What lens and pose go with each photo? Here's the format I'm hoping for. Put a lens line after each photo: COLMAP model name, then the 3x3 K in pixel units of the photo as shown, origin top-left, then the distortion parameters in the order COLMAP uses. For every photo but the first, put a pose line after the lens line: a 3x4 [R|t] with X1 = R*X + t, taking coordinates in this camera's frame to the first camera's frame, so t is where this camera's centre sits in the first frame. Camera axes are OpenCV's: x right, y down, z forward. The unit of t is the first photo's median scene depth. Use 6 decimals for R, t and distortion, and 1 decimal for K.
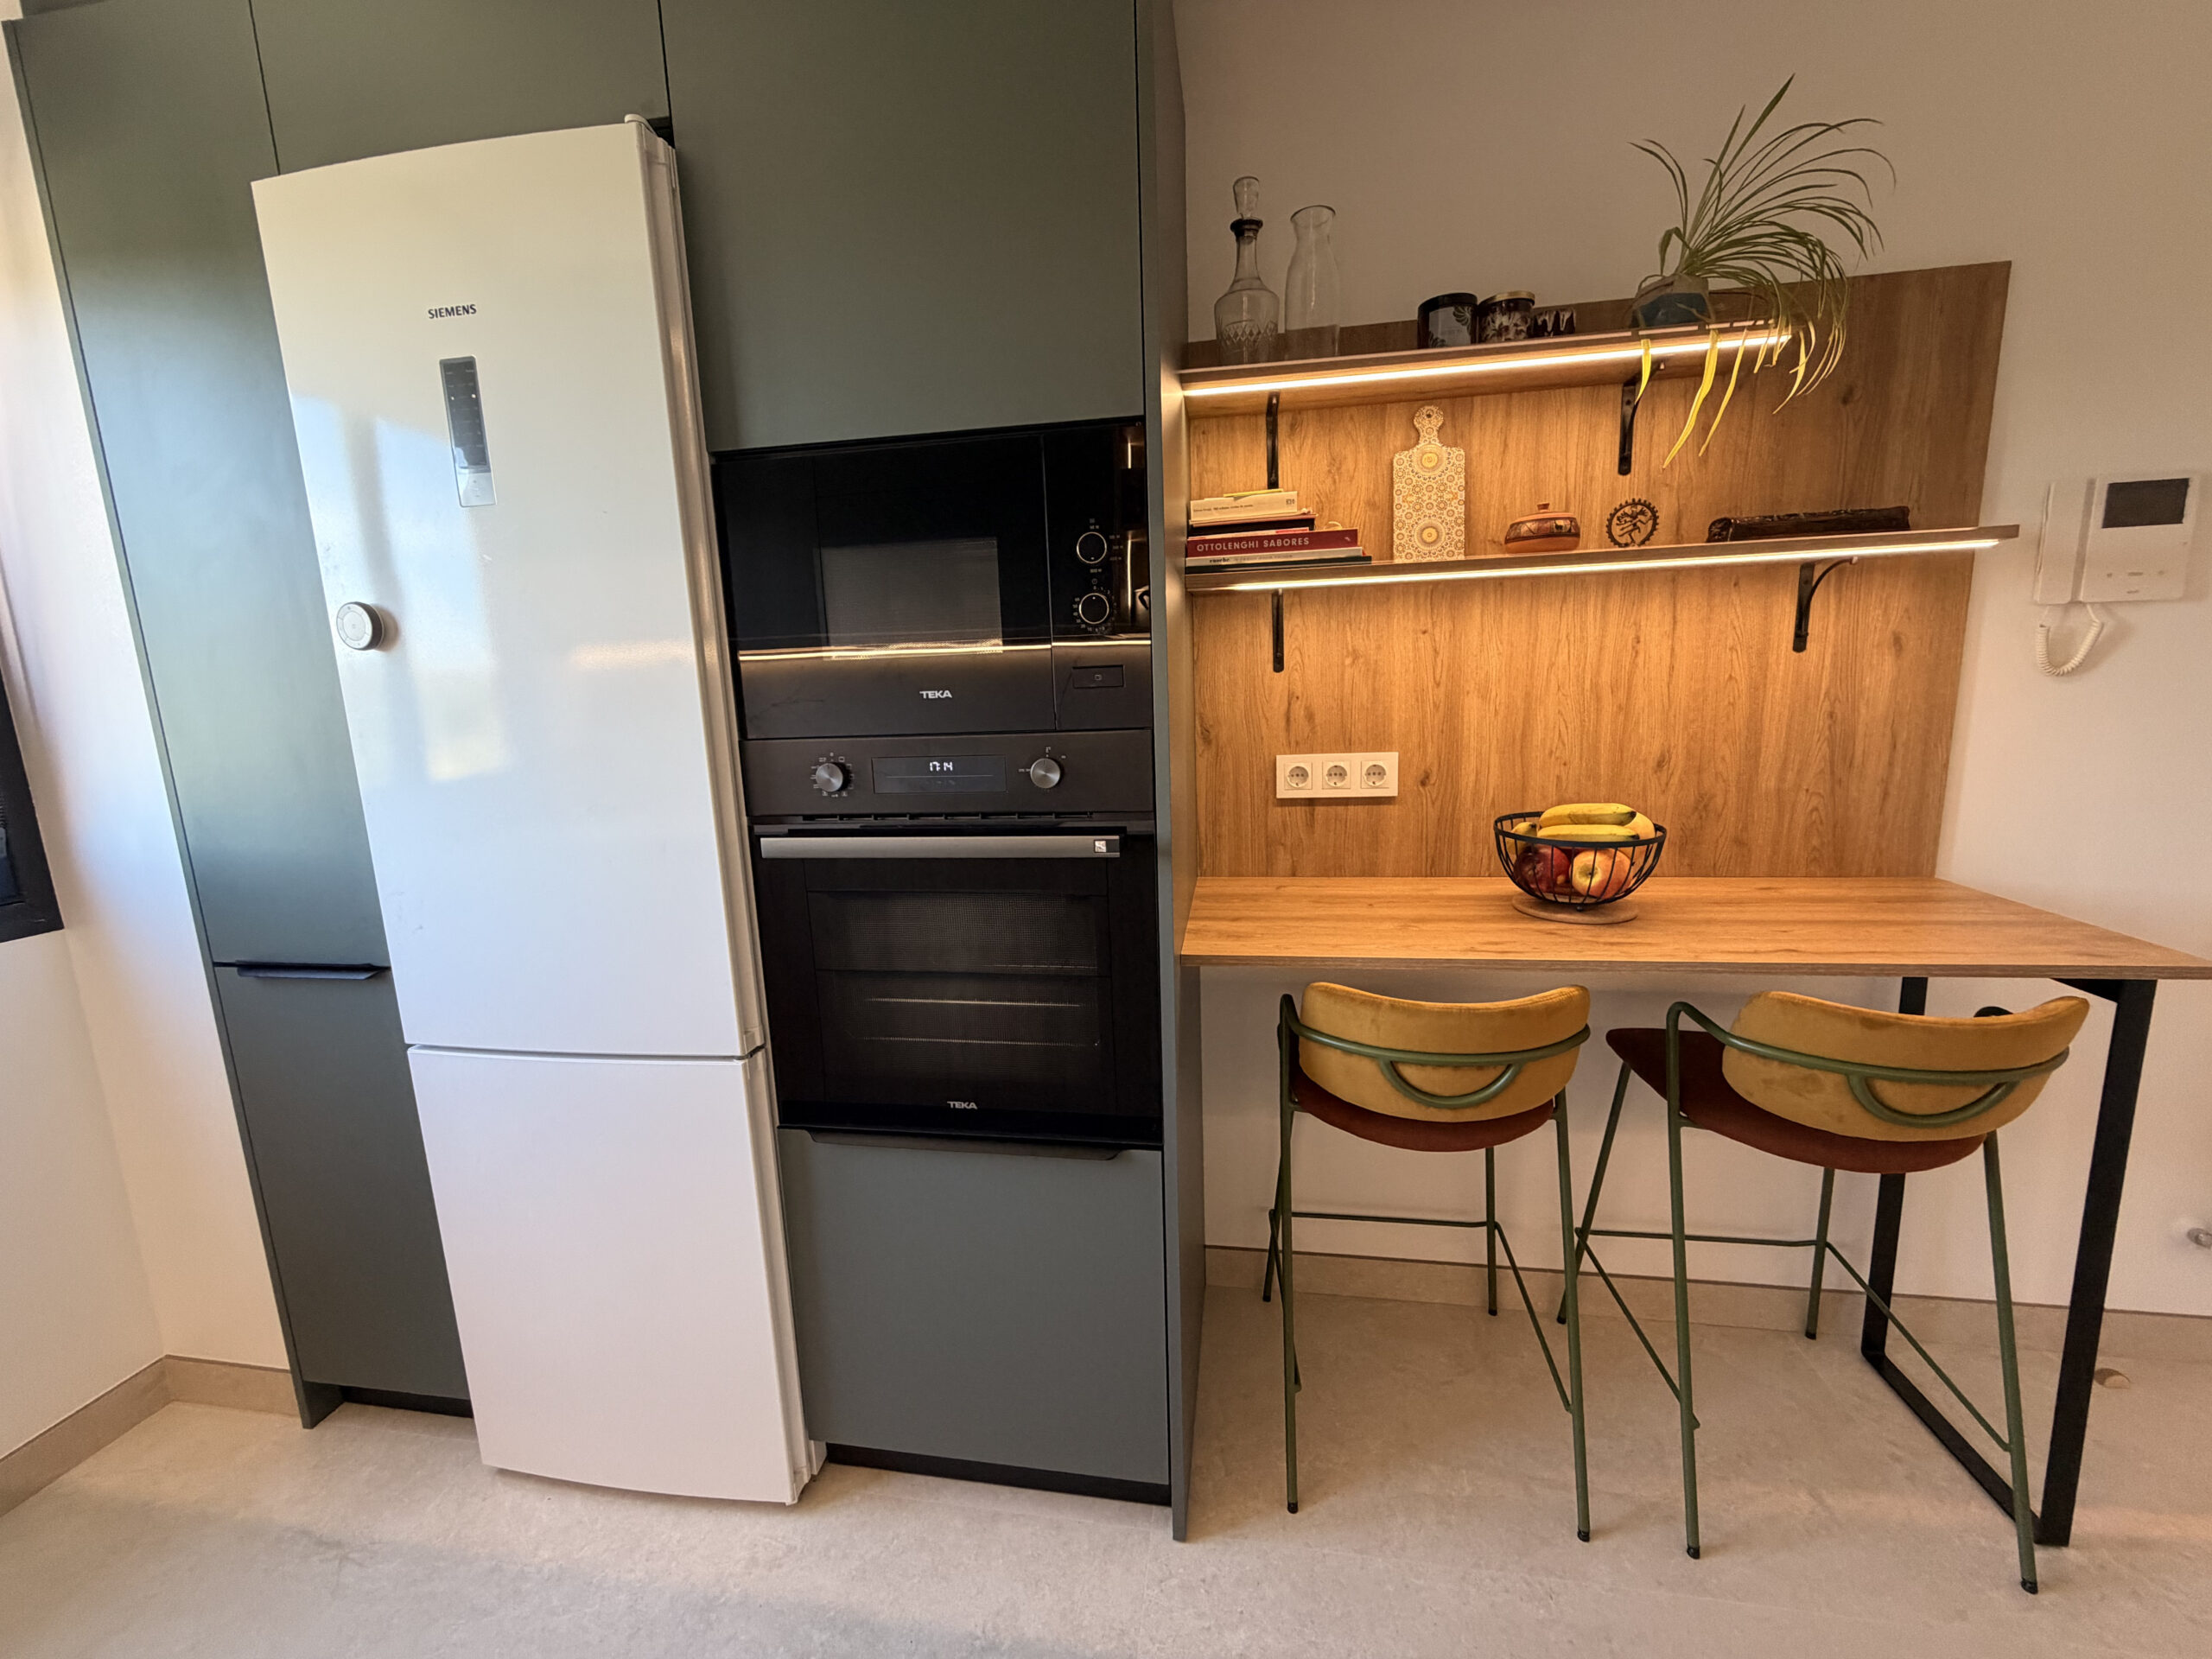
lens RADIAL K [[884.3, 0, 1099.9], [0, 884.3, 831.5], [0, 0, 1]] dist [-0.000820, 0.000406]
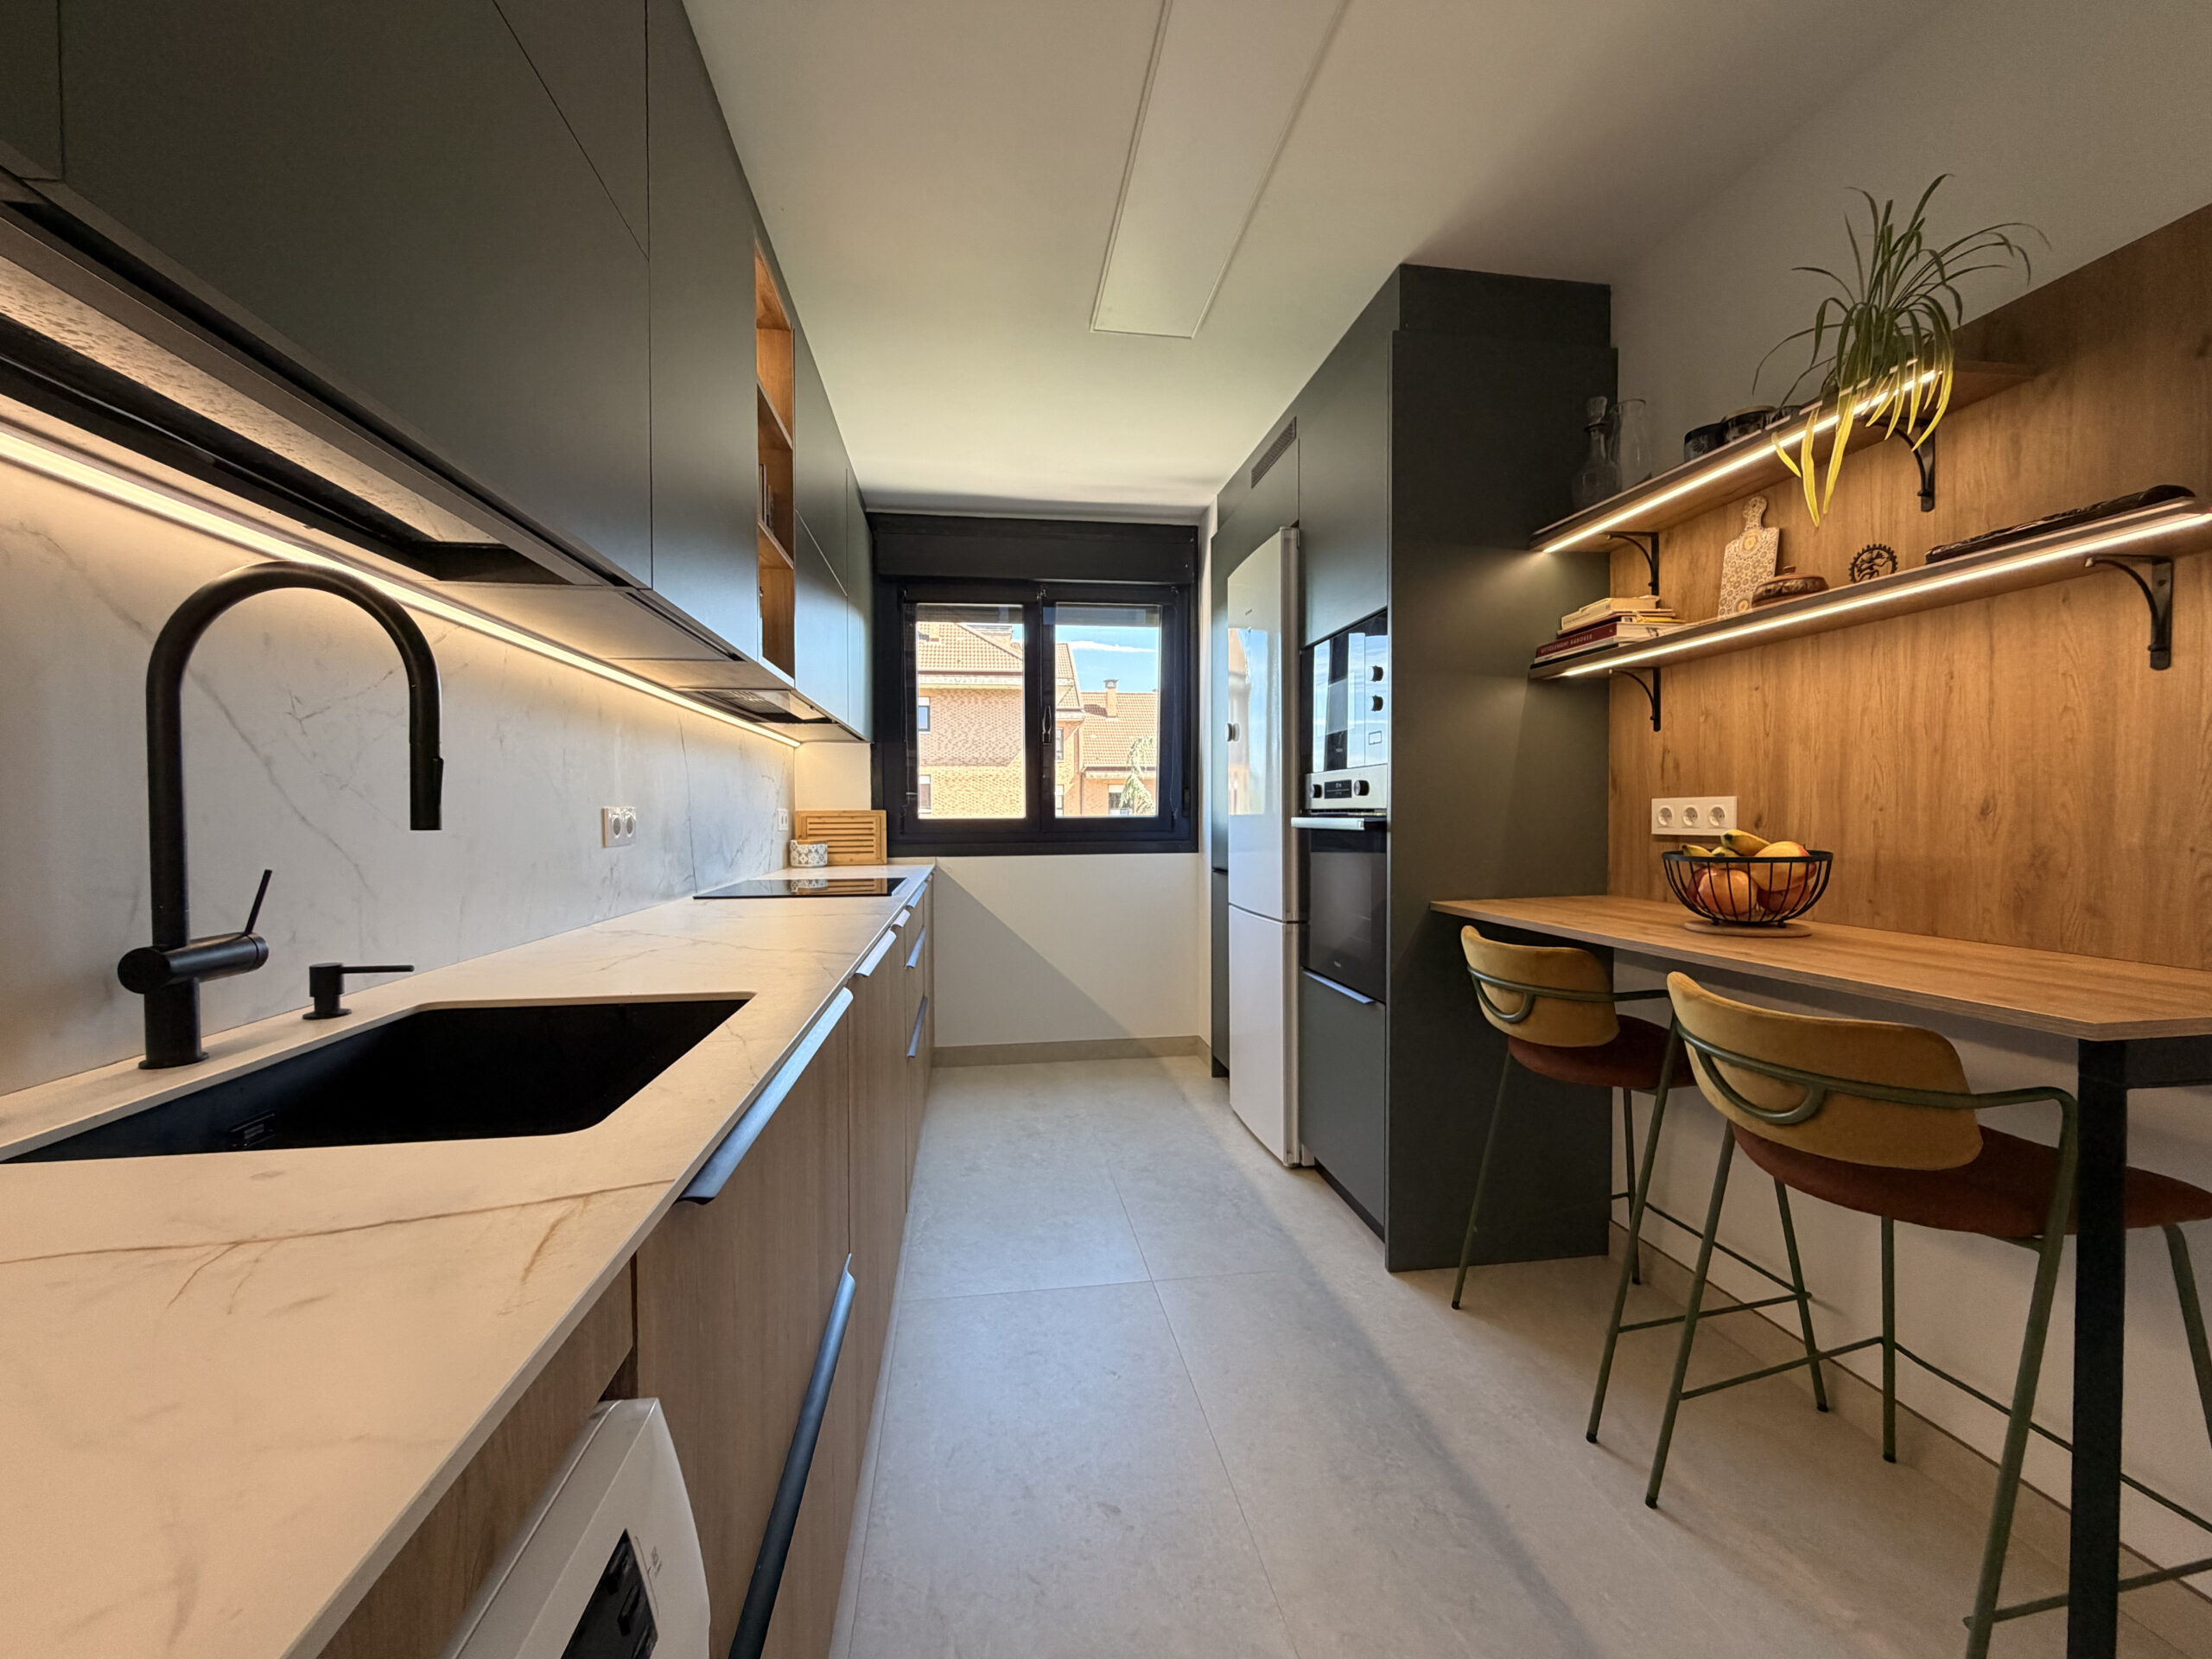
lens RADIAL K [[884.3, 0, 1099.7], [0, 884.3, 832.4], [0, 0, 1]] dist [-0.000820, 0.000406]
pose [[0.302984, 0.054826, -0.951417, 1.243260], [-0.167122, 0.985930, 0.003594, 0.091044], [0.938227, 0.157914, 0.307884, -0.093541]]
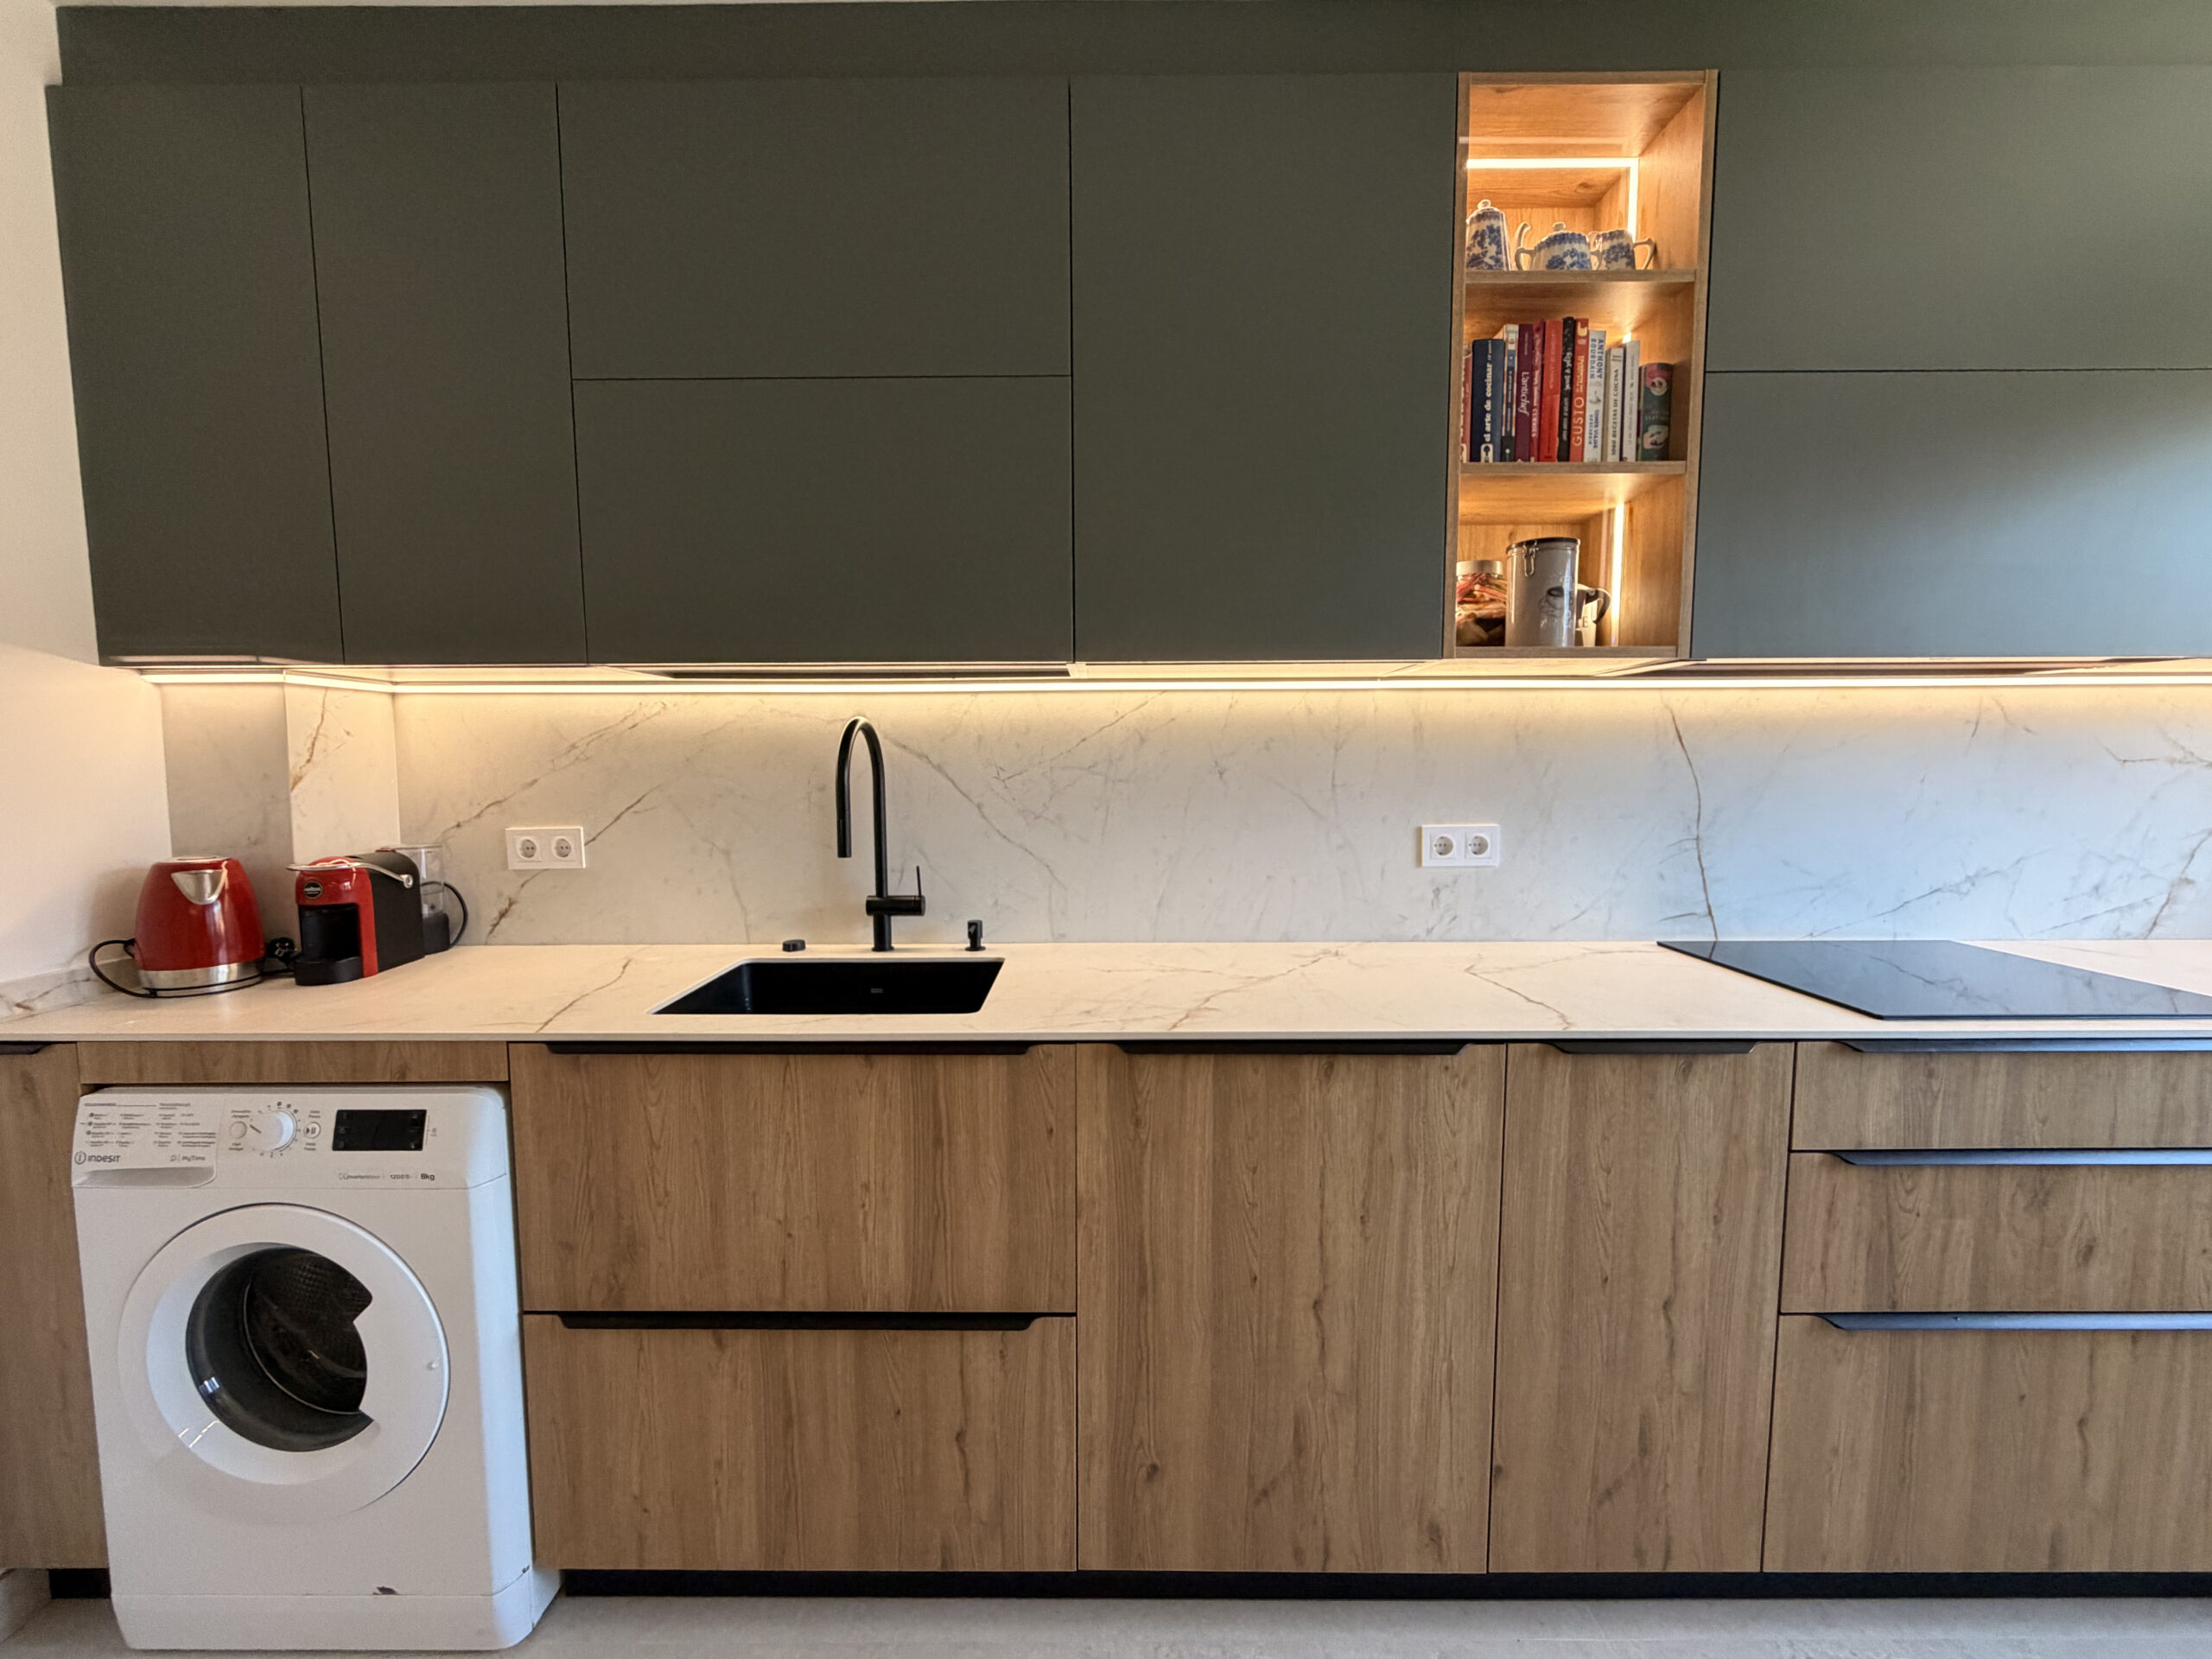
lens RADIAL K [[884.3, 0, 1100.1], [0, 884.3, 832.4], [0, 0, 1]] dist [-0.000820, 0.000406]
pose [[-0.985702, 0.053135, -0.159900, 0.491669], [0.011349, 0.967757, 0.251629, -0.113202], [0.168115, 0.246216, -0.954523, 0.675367]]
